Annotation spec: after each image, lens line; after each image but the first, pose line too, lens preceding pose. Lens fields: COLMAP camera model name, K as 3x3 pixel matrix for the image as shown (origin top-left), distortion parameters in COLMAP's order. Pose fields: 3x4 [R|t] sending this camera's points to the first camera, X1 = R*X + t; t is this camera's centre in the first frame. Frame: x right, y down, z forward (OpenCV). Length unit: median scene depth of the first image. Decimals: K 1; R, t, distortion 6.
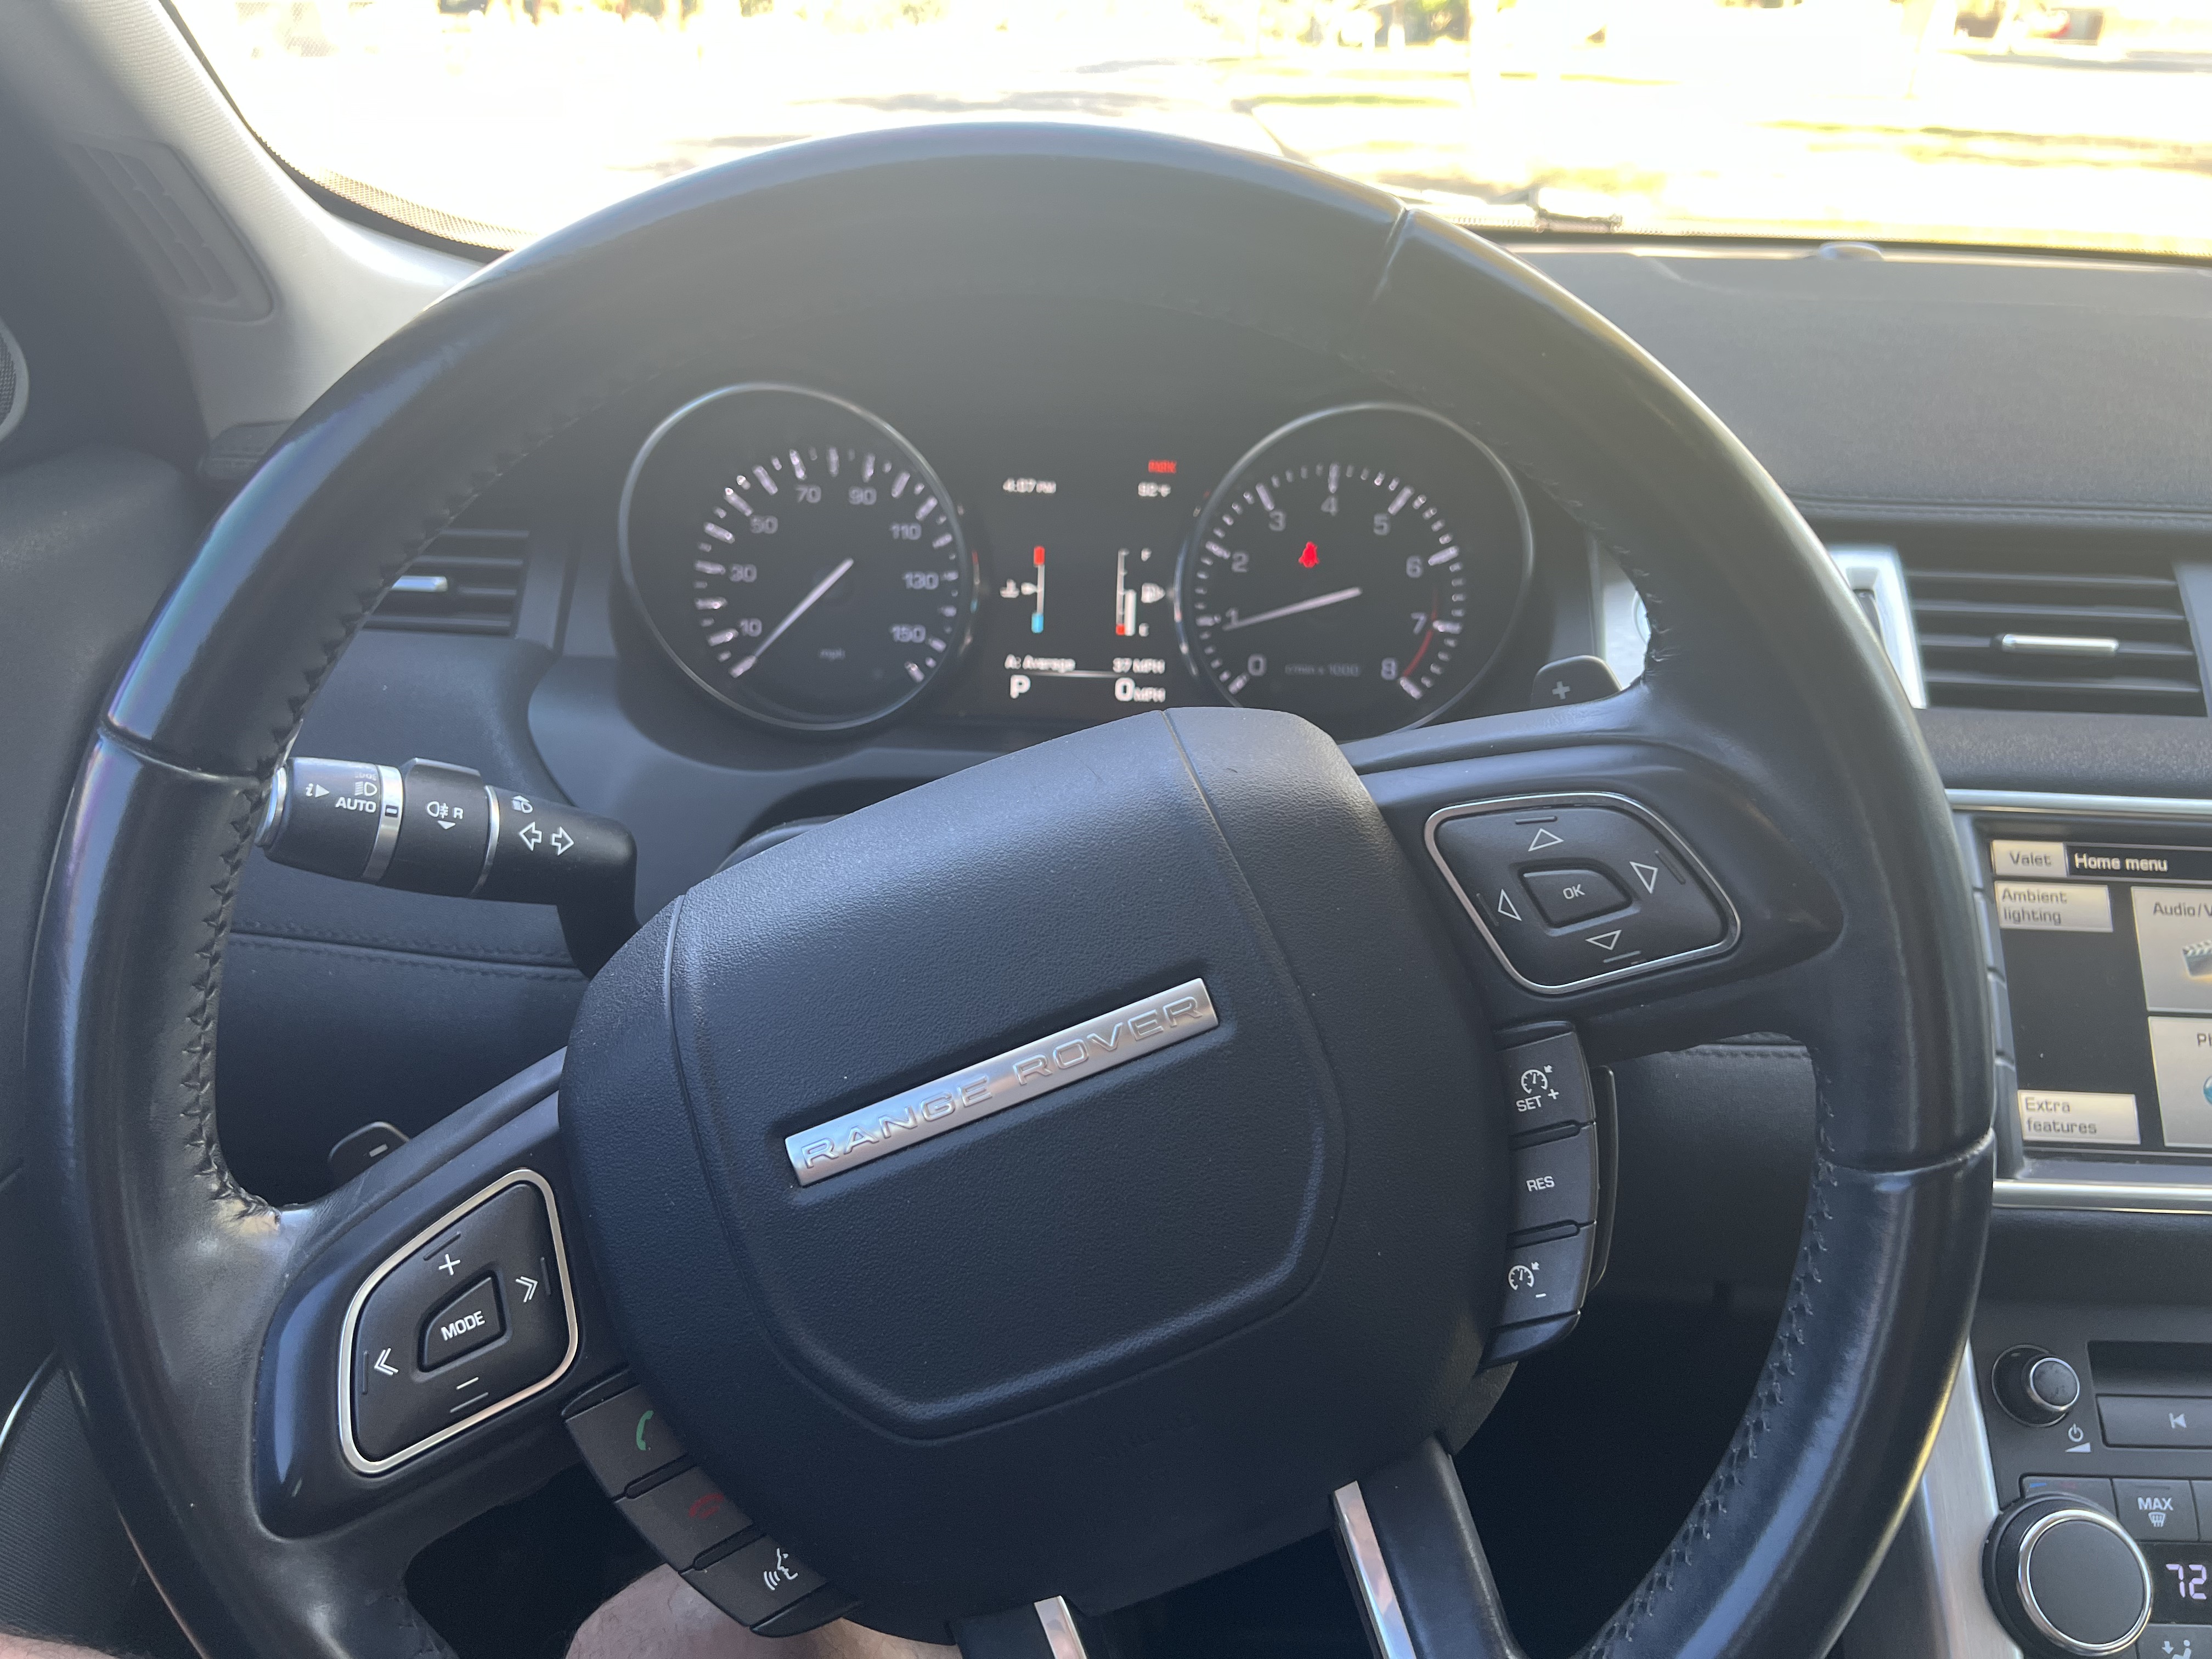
lens RADIAL K [[1671.0, 0, 1098.4], [0, 1671.0, 825.6], [0, 0, 1]] dist [-0.011018, -0.009198]
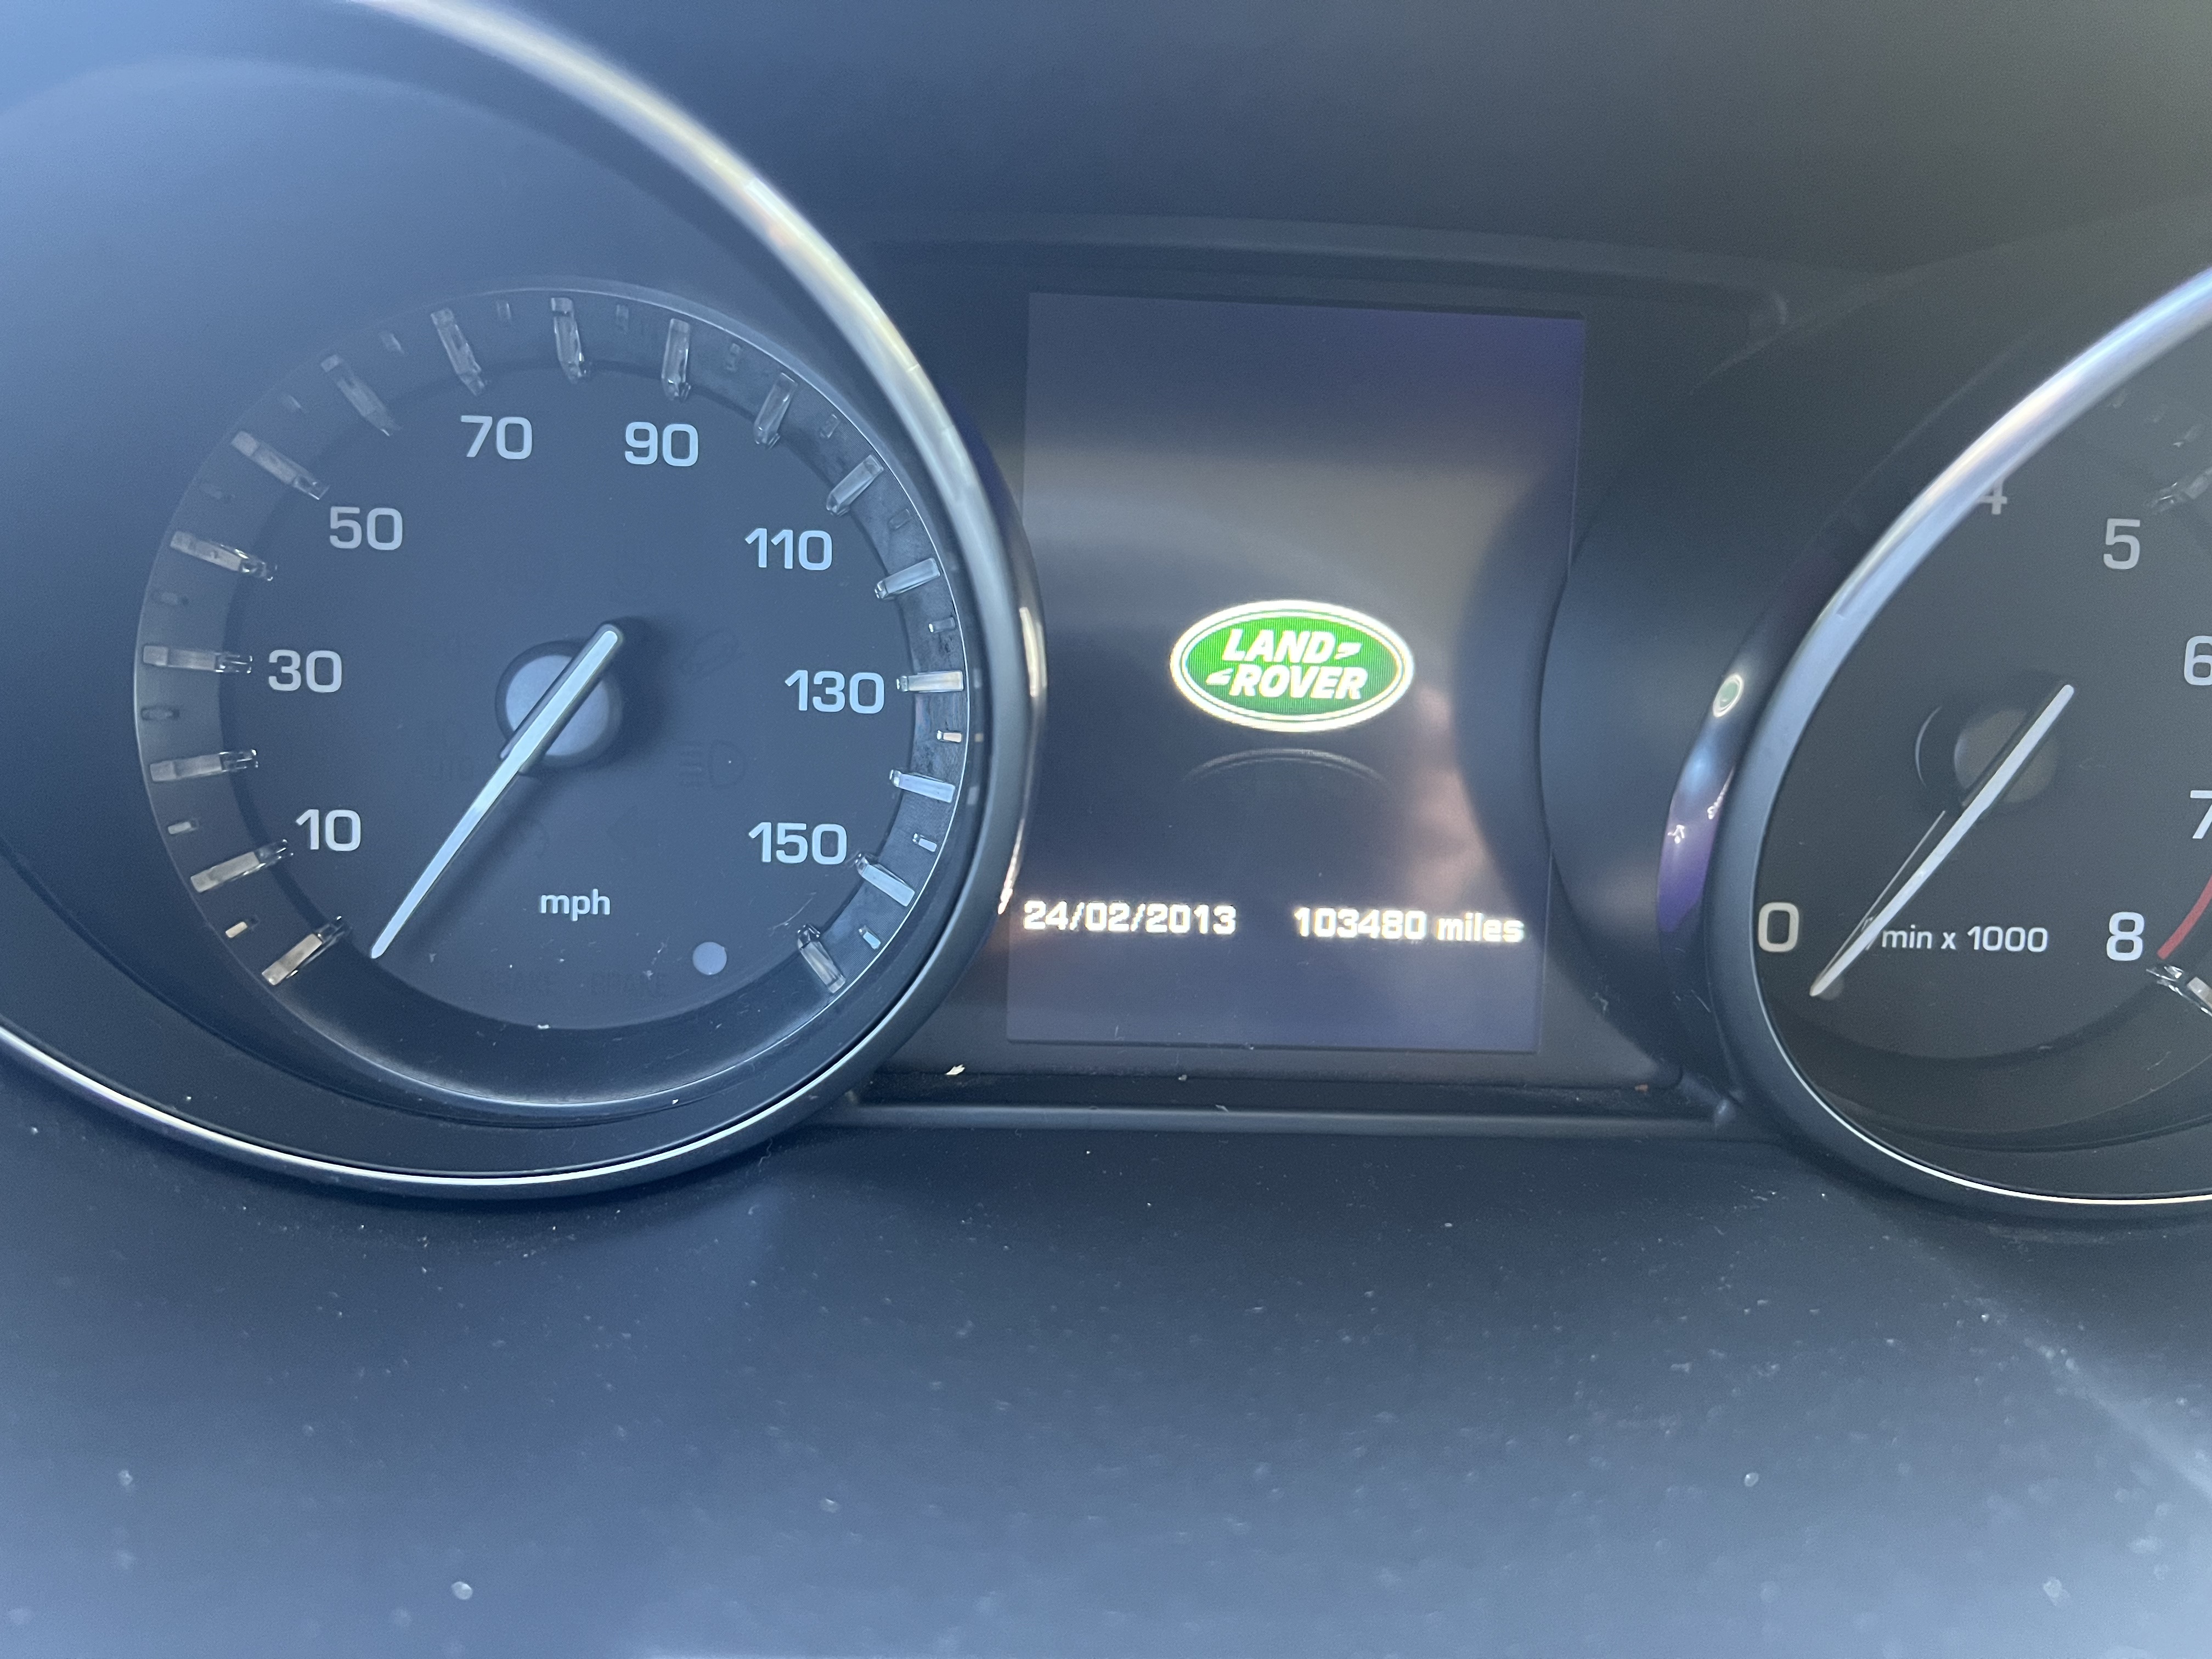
lens RADIAL K [[1671.0, 0, 1106.0], [0, 1671.0, 843.7], [0, 0, 1]] dist [-0.011018, -0.009198]
pose [[0.995920, -0.007384, 0.089937, -0.103204], [0.011681, 0.998811, -0.047341, -0.124512], [-0.089480, 0.048198, 0.994822, 0.823459]]
